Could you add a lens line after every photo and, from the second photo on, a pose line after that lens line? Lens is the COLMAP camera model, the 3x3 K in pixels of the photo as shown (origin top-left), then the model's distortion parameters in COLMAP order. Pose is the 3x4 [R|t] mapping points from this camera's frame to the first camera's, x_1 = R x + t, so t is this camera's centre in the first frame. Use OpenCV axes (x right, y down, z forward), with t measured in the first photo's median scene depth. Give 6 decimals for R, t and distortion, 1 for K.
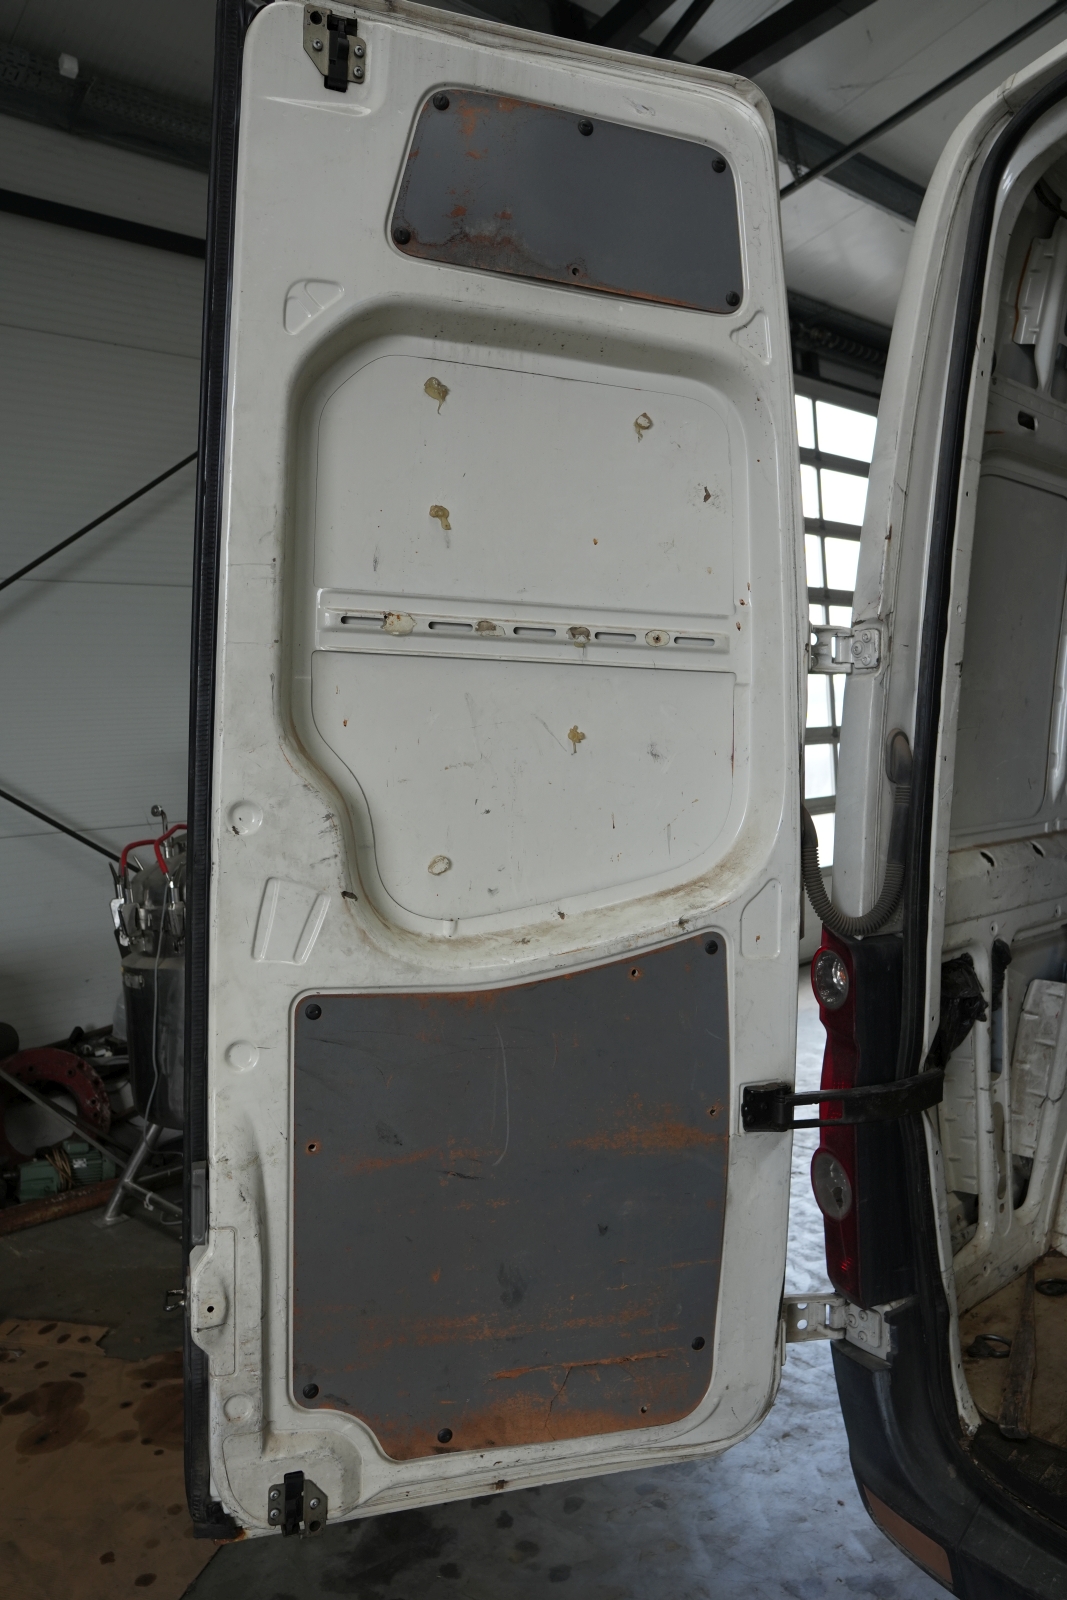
lens RADIAL K [[1126.7, 0, 533.5], [0, 1126.7, 800.0], [0, 0, 1]] dist [-0.104991, 0.062990]
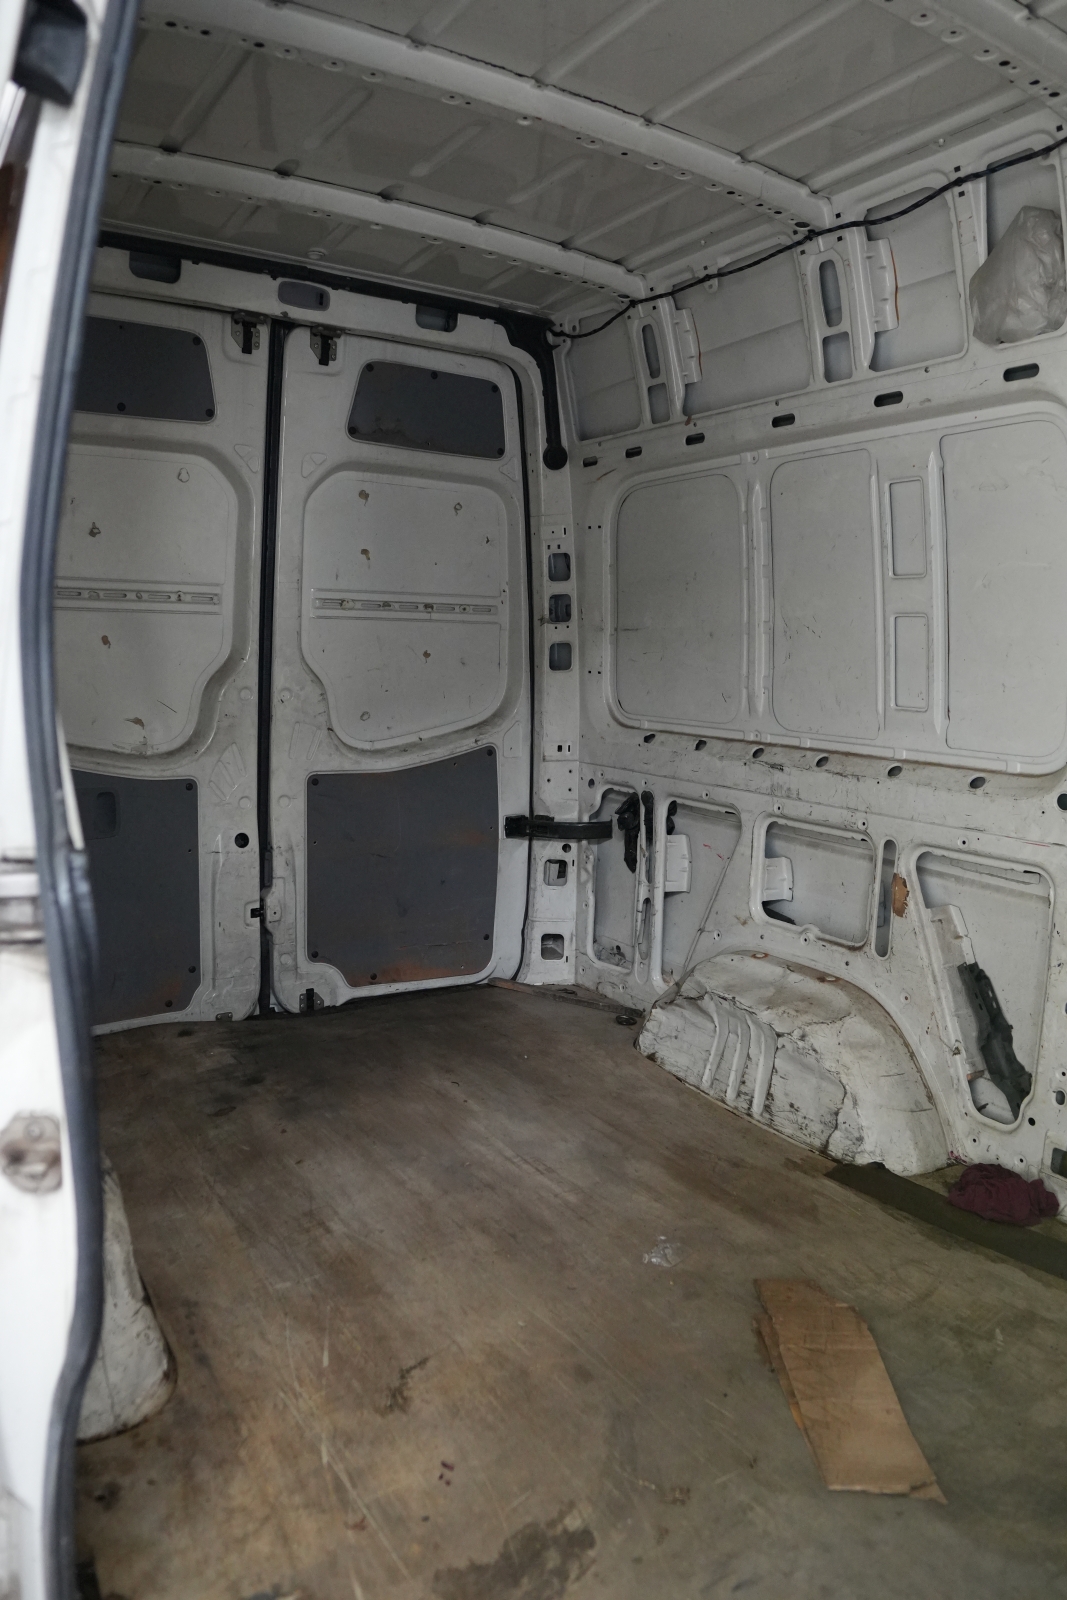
lens RADIAL K [[1126.7, 0, 533.5], [0, 1126.7, 800.0], [0, 0, 1]] dist [-0.104991, 0.062990]
pose [[0.979155, -0.023941, 0.201700, -0.217890], [-0.001130, 0.992372, 0.123276, -0.050633], [-0.203113, -0.120934, 0.971658, -1.245083]]
